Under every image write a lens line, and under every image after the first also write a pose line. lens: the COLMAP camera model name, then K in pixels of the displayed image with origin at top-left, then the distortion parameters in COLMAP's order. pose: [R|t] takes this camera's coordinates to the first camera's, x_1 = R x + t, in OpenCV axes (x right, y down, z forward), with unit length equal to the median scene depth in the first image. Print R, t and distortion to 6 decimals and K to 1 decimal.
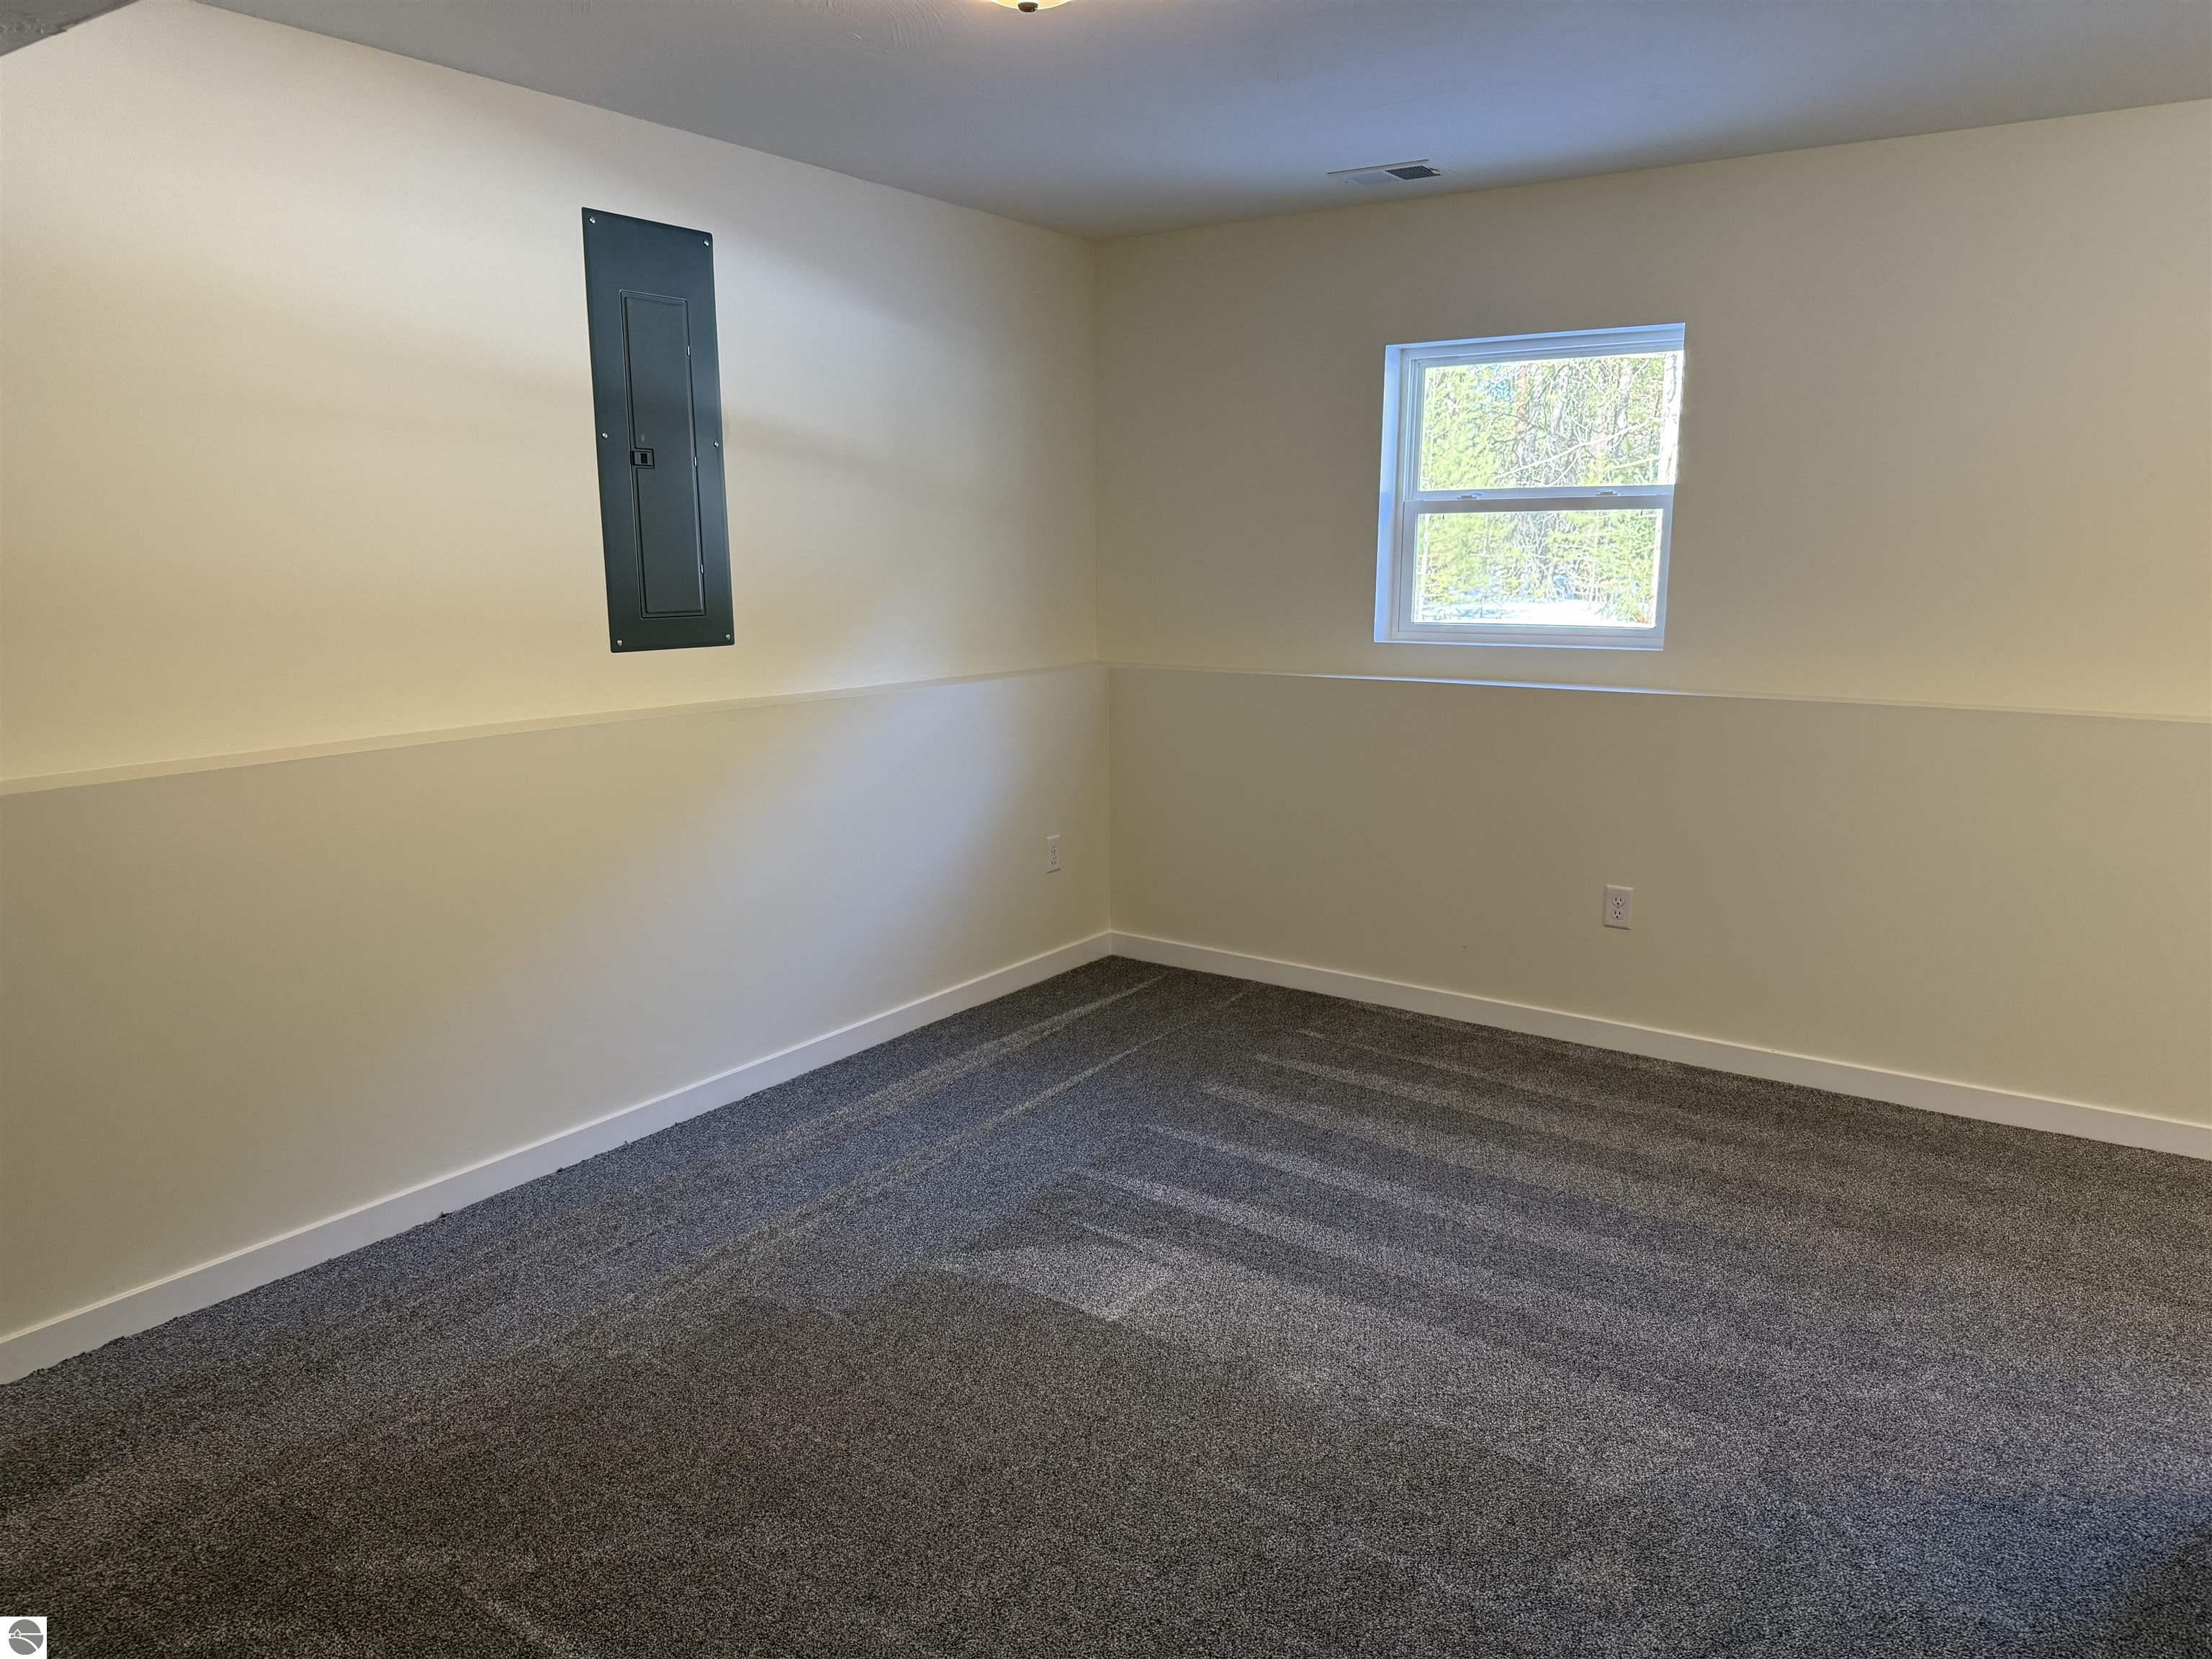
lens RADIAL K [[1565.9, 0, 1106.0], [0, 1565.9, 829.5], [0, 0, 1]] dist [0.116521, -0.185887]
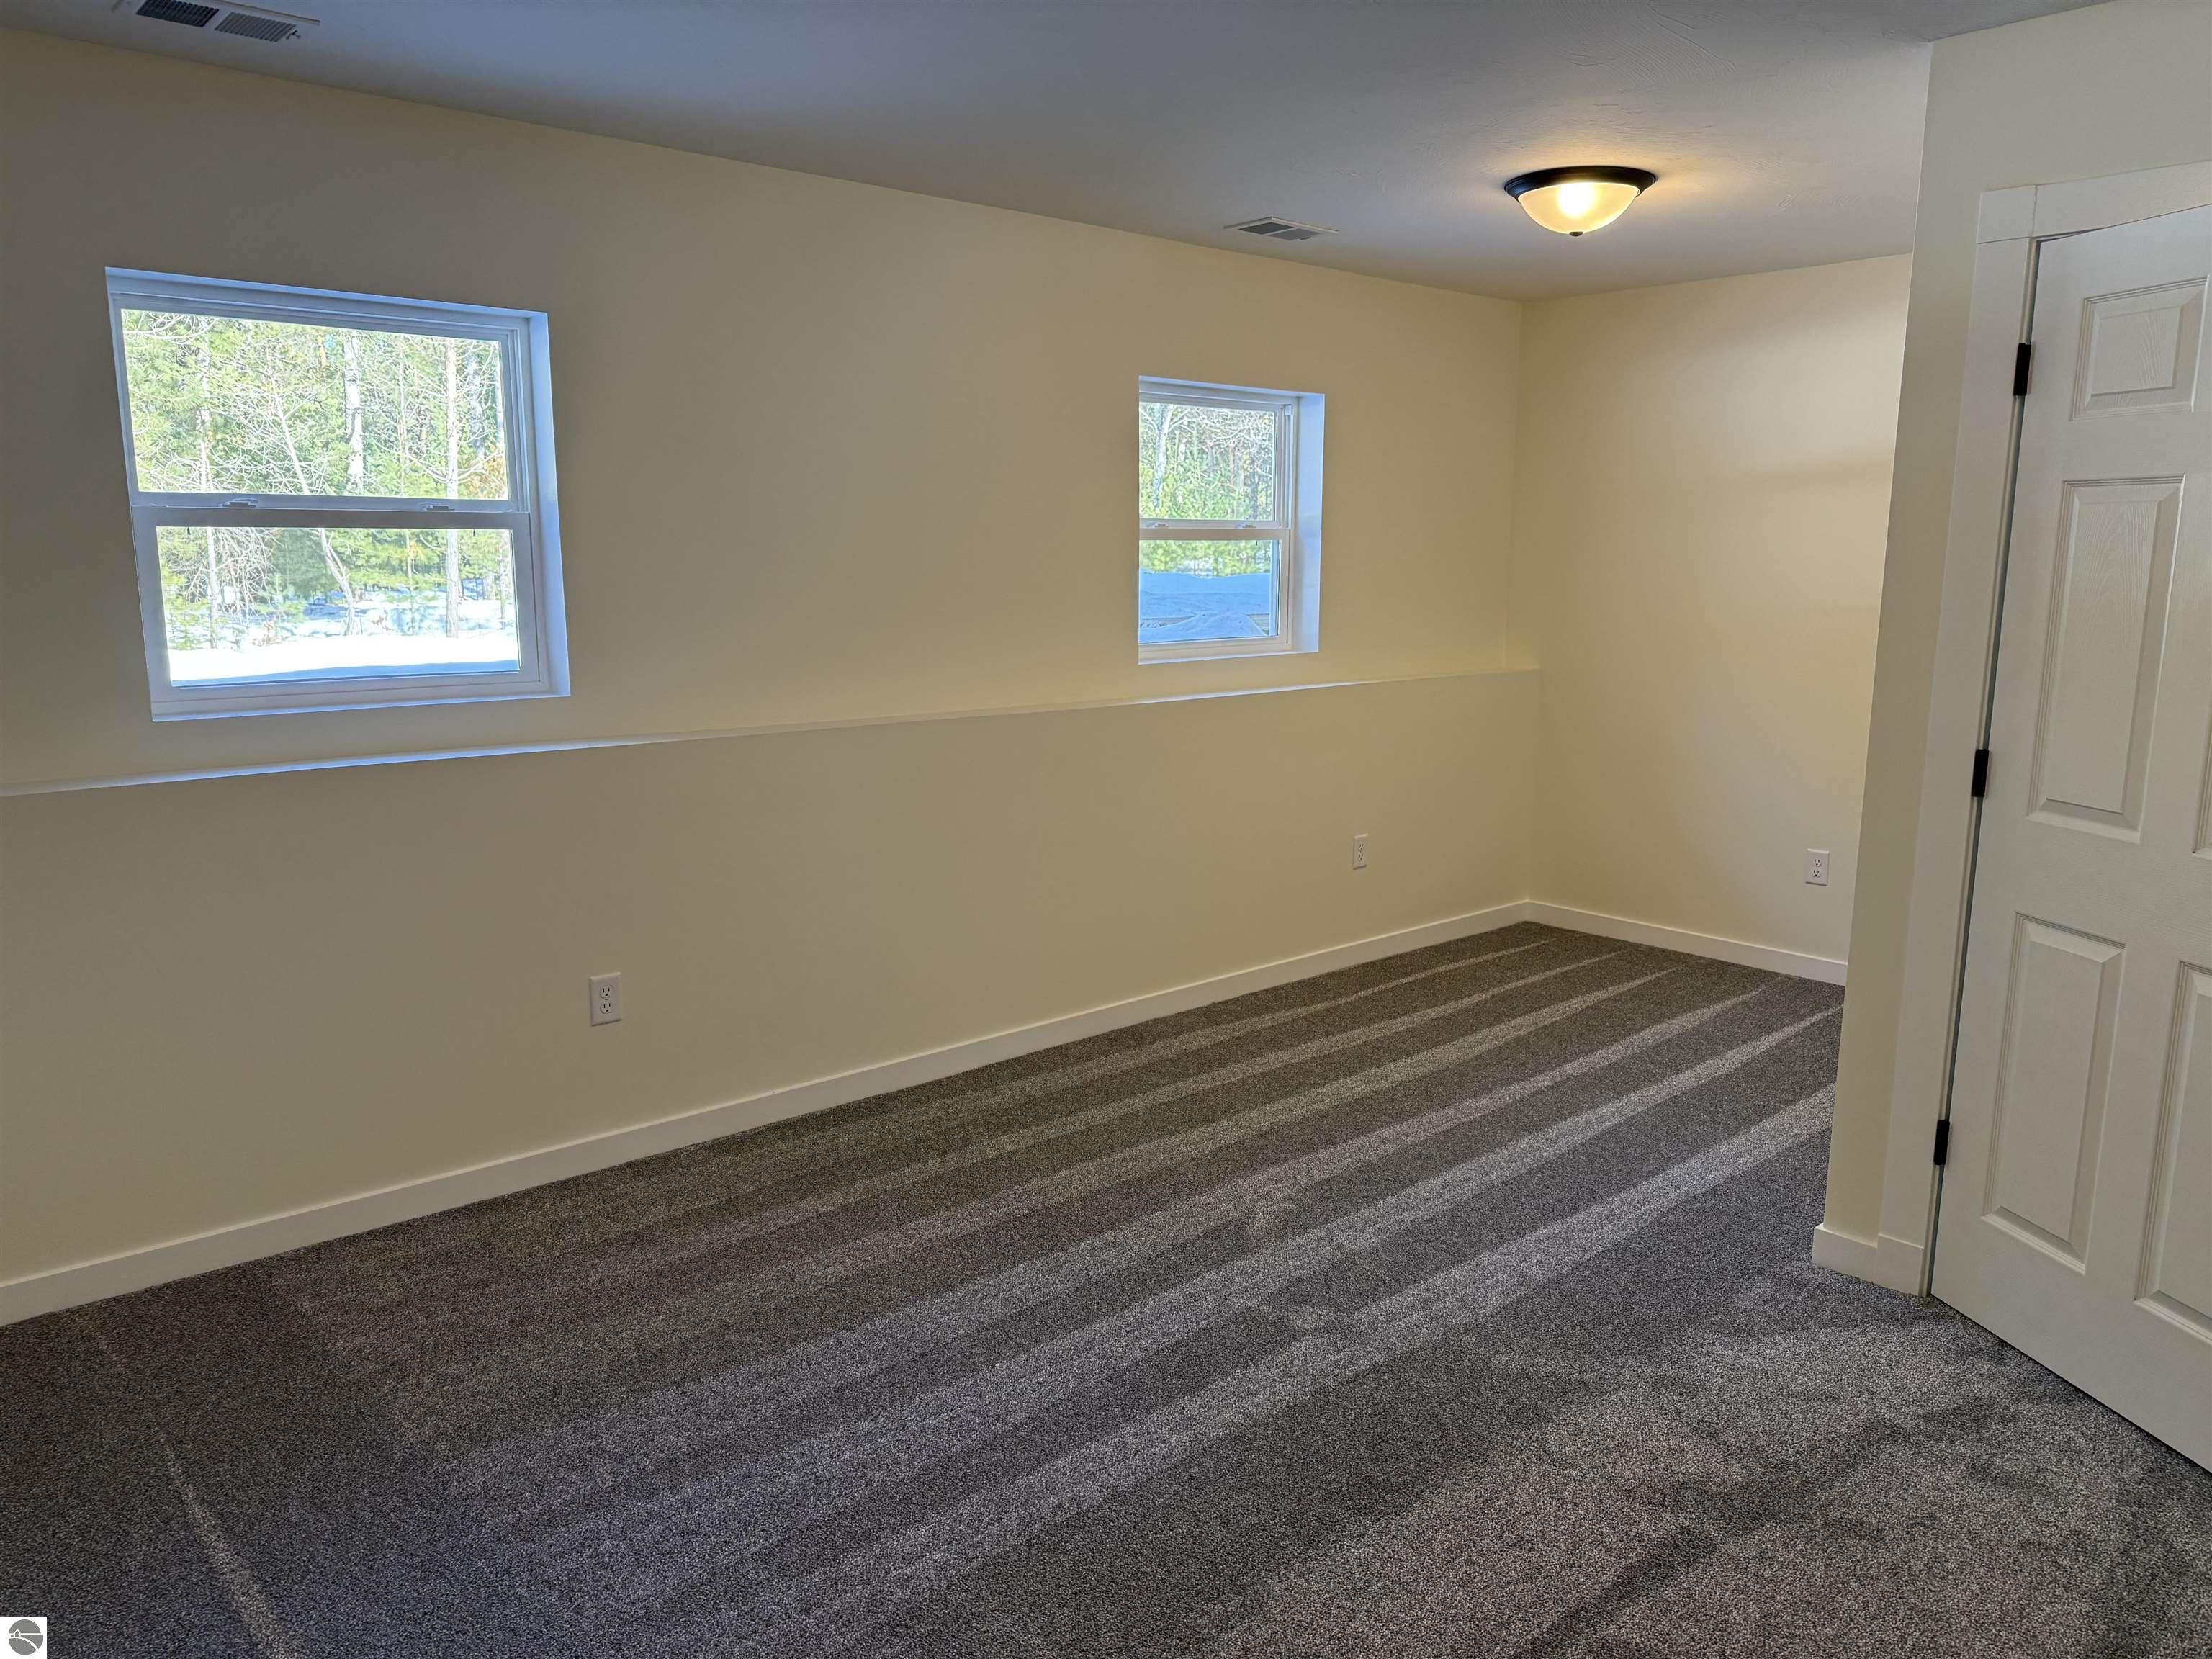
lens RADIAL K [[1565.9, 0, 1106.0], [0, 1565.9, 829.5], [0, 0, 1]] dist [0.116521, -0.185887]
pose [[0.218535, -0.163912, 0.961964, -0.409443], [0.175971, 0.976250, 0.126369, -0.097301], [-0.959831, 0.141662, 0.242189, 0.511853]]
